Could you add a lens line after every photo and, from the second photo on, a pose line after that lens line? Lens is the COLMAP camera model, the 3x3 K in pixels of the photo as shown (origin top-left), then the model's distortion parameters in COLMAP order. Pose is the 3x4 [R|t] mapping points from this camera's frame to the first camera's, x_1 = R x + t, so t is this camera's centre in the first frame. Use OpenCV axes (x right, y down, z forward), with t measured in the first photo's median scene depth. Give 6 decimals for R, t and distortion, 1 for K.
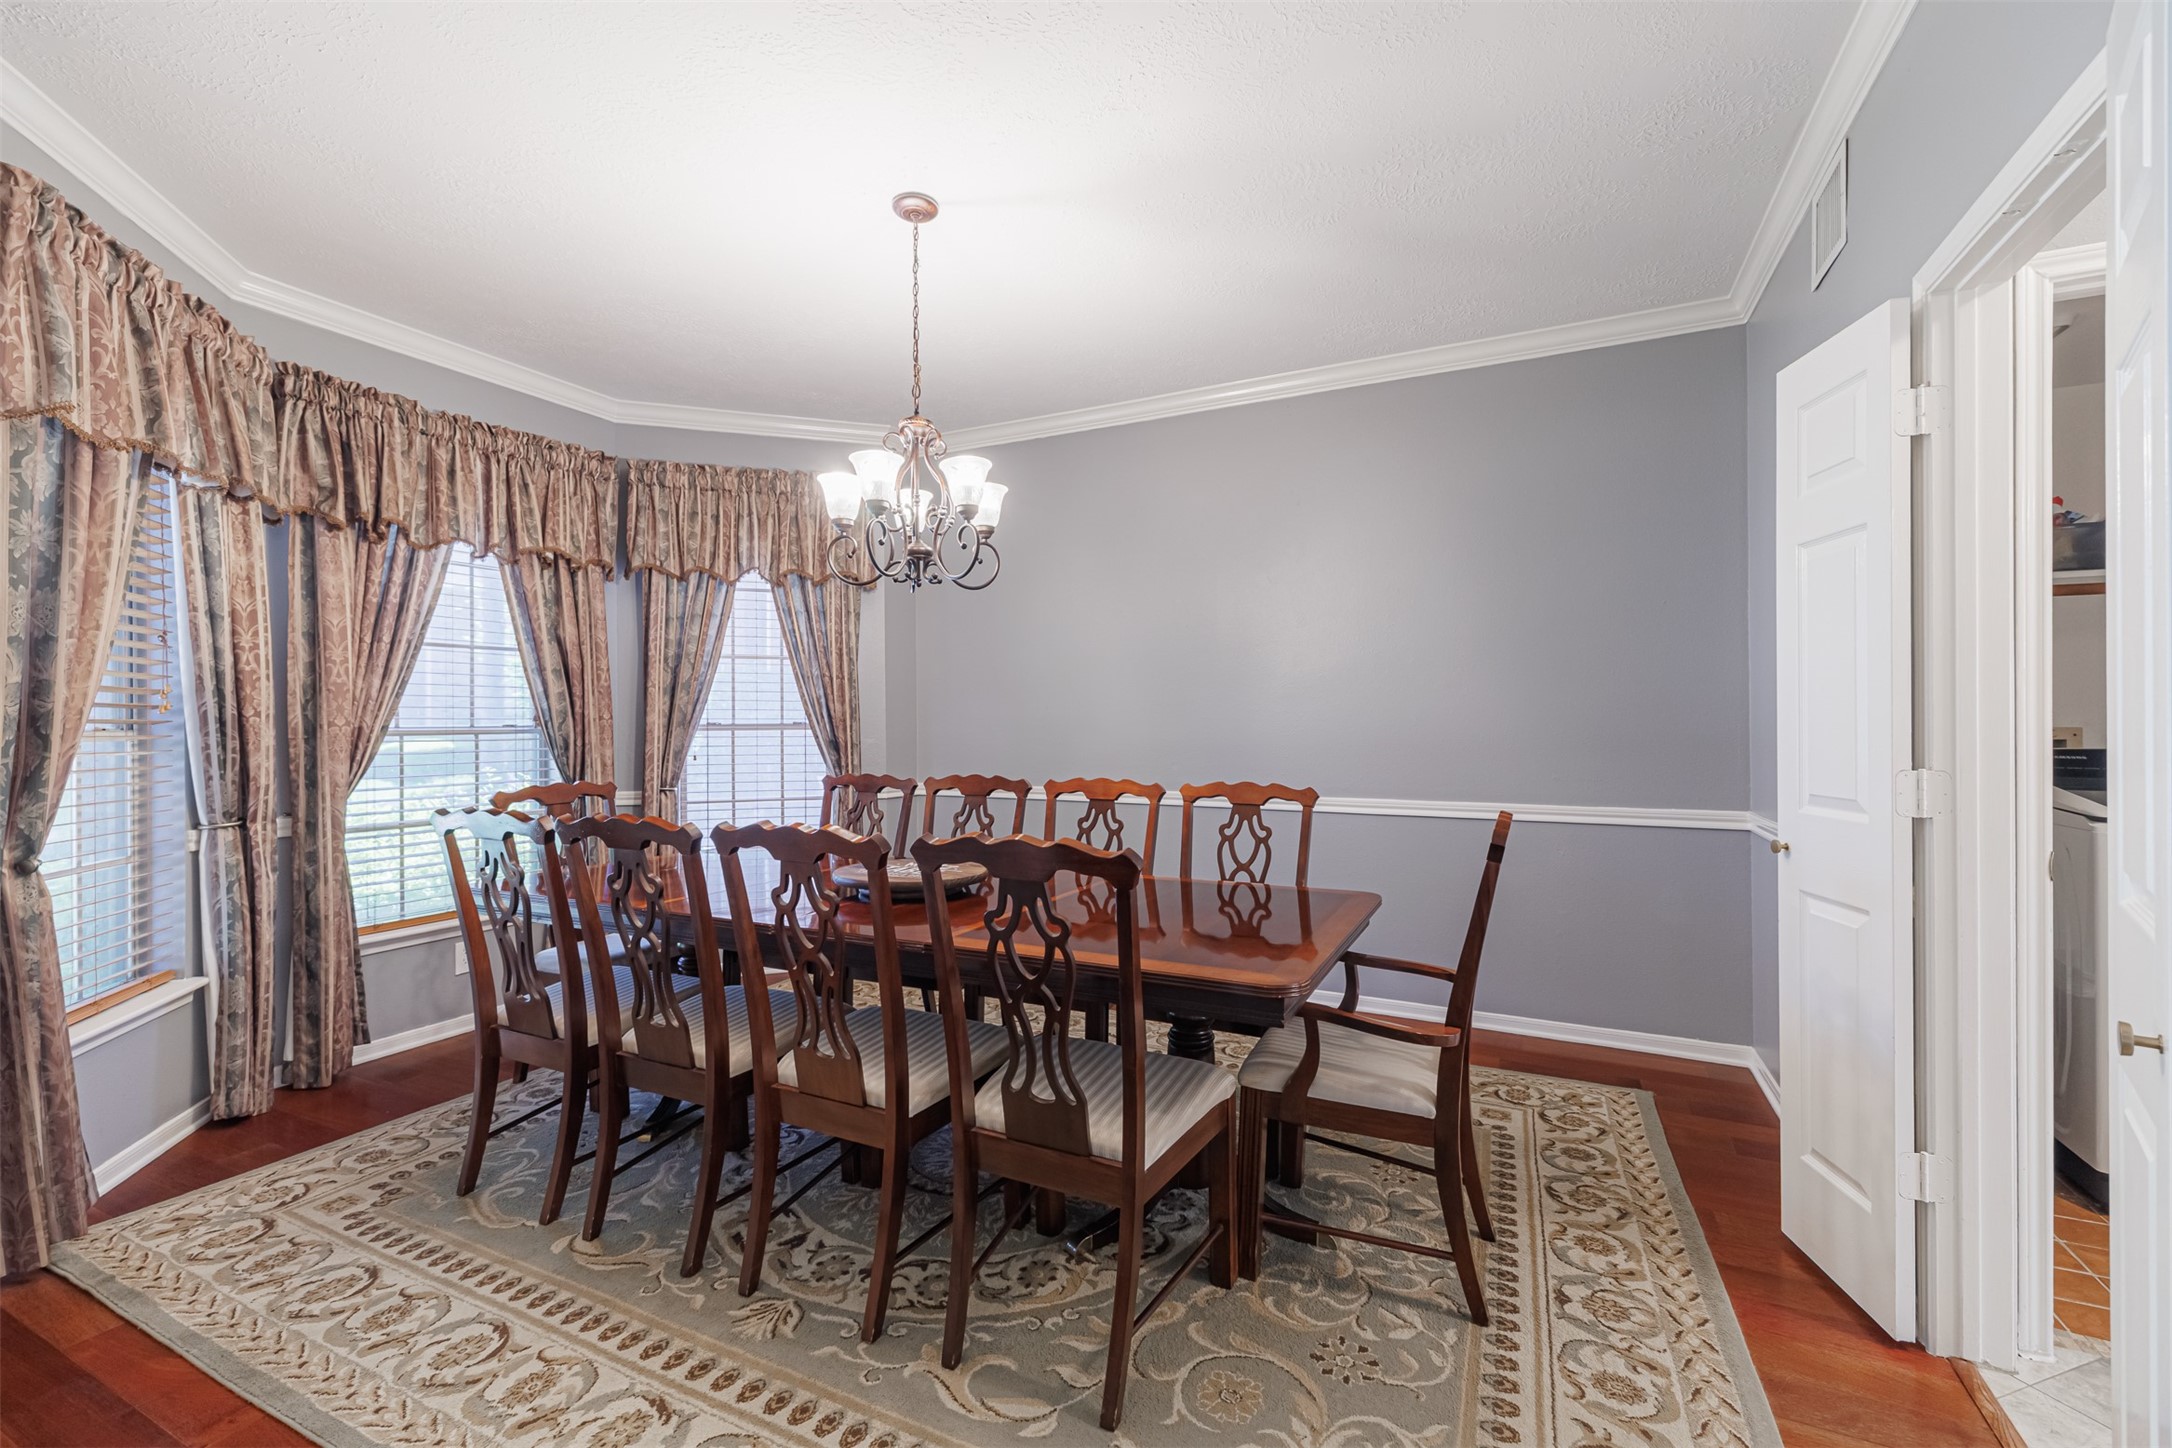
lens RADIAL K [[928.5, 0, 1071.5], [0, 928.5, 717.9], [0, 0, 1]] dist [0.004323, -0.001136]
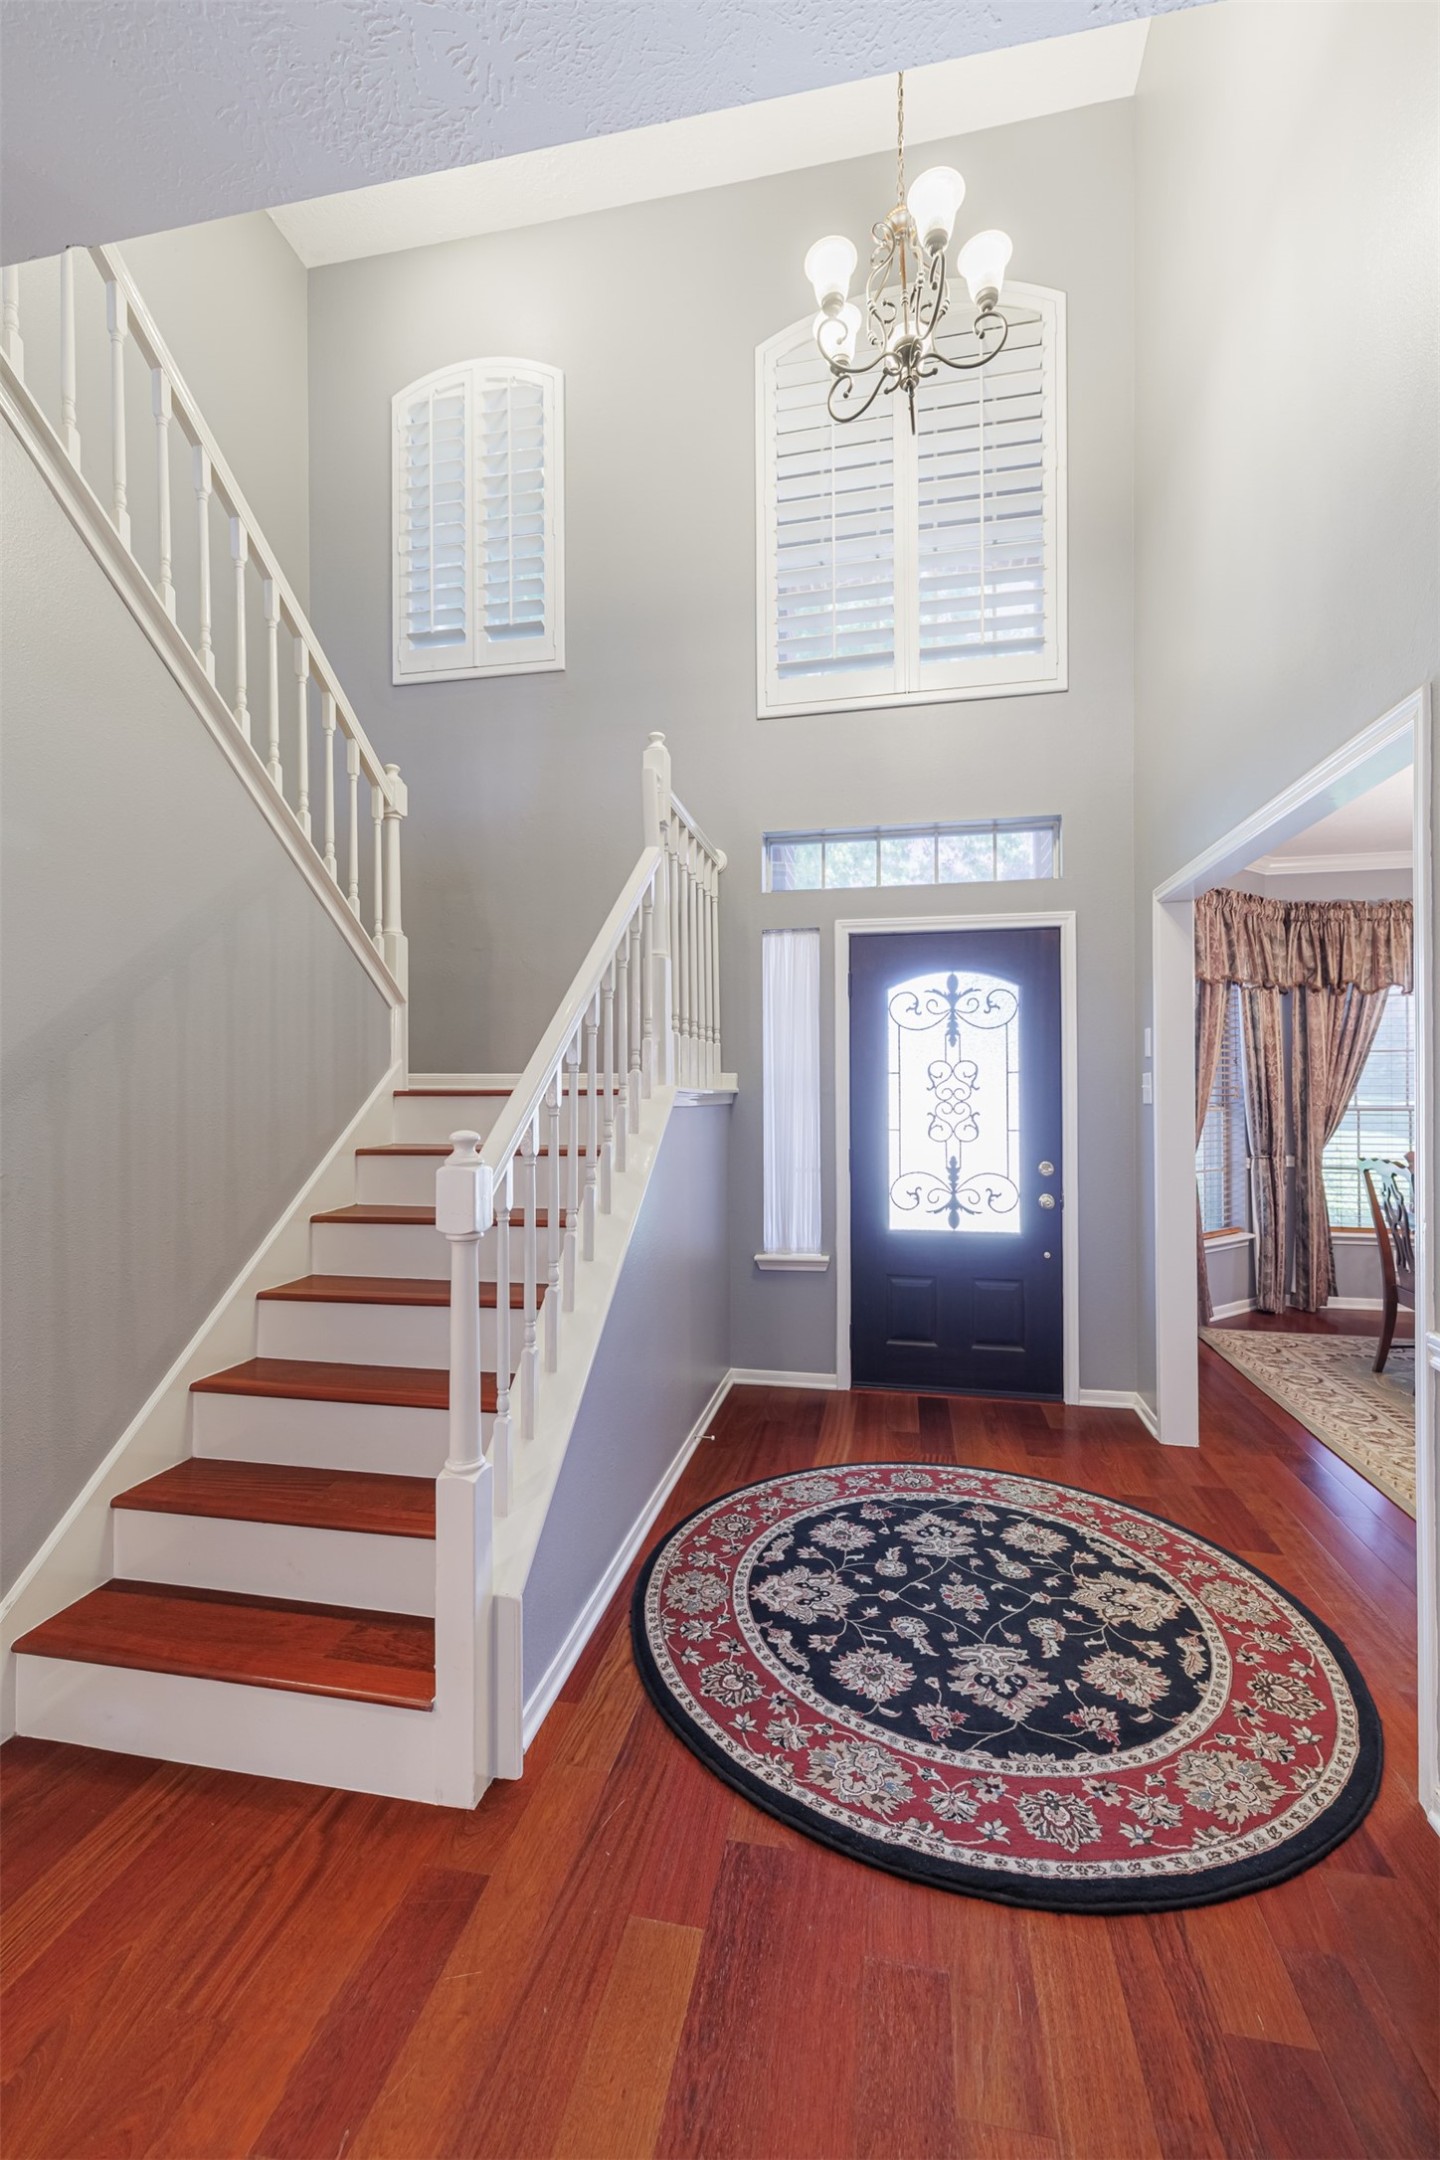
lens RADIAL K [[923.4, 0, 738.7], [0, 923.4, 1078.2], [0, 0, 1]] dist [0.004323, -0.001136]
pose [[0.300403, 0.000418, -0.953812, 0.559136], [0.003383, 0.999993, 0.001503, -0.051188], [0.953806, -0.003678, 0.300400, -0.575138]]
